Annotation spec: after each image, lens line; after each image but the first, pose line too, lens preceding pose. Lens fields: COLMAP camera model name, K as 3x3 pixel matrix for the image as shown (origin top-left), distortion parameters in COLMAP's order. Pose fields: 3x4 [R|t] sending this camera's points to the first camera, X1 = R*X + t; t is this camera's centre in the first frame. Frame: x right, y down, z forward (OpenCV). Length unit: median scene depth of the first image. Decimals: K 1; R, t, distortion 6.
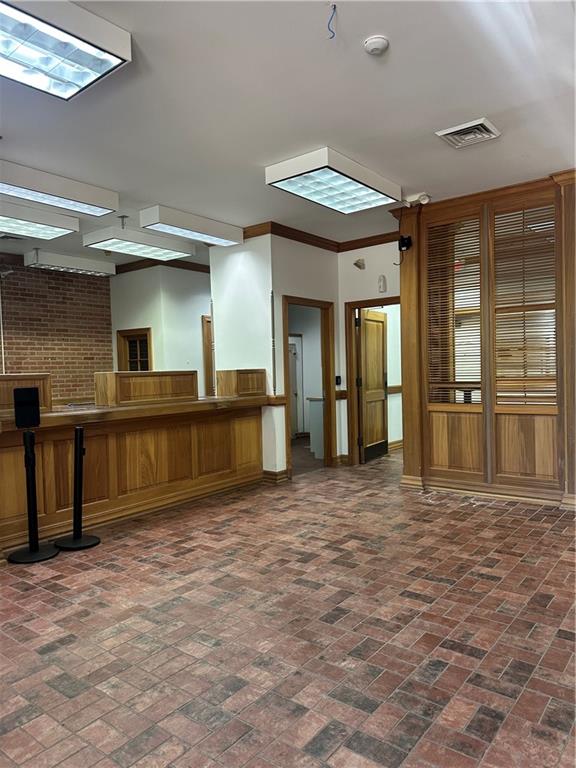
lens RADIAL K [[543.1, 0, 290.5], [0, 543.1, 383.9], [0, 0, 1]] dist [0.049964, -0.065404]
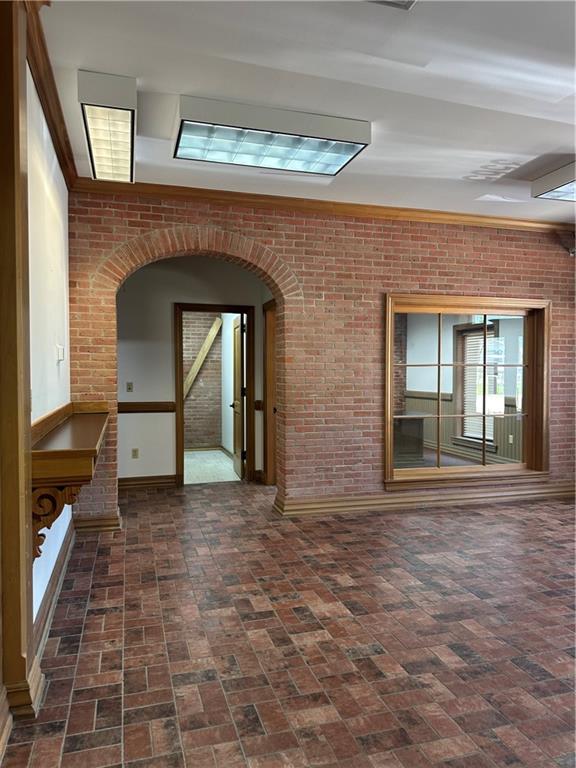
lens RADIAL K [[543.1, 0, 285.0], [0, 543.1, 383.4], [0, 0, 1]] dist [0.049964, -0.065404]
pose [[-0.808958, 0.019338, 0.587548, 0.076003], [0.040393, 0.998925, 0.022738, -0.049537], [-0.586477, 0.042127, -0.808870, 1.414411]]
